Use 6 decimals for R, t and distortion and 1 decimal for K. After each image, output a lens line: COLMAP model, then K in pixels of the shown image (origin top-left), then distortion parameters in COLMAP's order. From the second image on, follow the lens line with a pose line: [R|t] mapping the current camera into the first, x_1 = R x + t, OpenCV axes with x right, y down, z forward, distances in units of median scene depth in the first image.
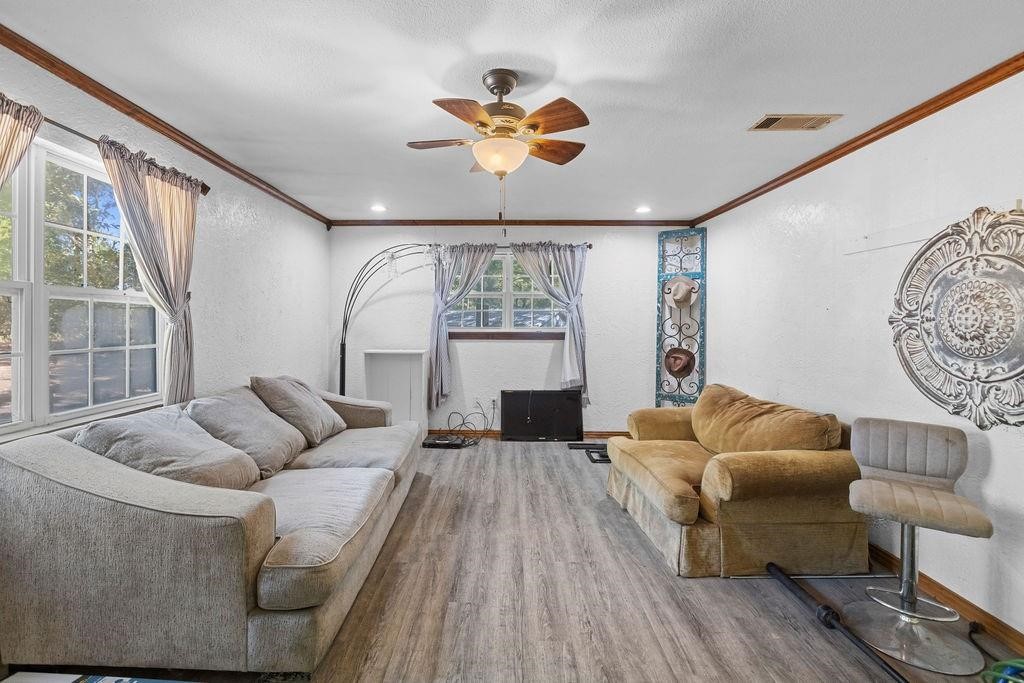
lens RADIAL K [[476.5, 0, 507.4], [0, 476.5, 324.2], [0, 0, 1]] dist [0.002621, 0.000190]
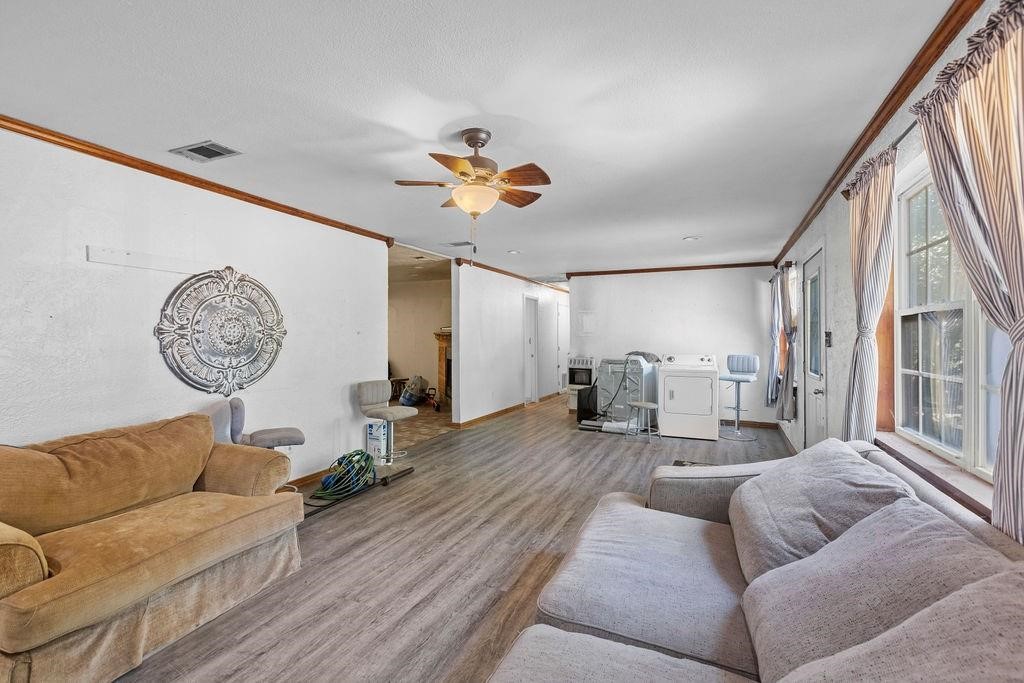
lens RADIAL K [[454.0, 0, 509.8], [0, 454.0, 338.4], [0, 0, 1]] dist [0.001392, -0.000442]
pose [[-0.909714, -0.009598, 0.415125, -0.558735], [-0.006500, 0.999939, 0.008875, -0.008010], [-0.415185, 0.005376, -0.909721, 1.950501]]
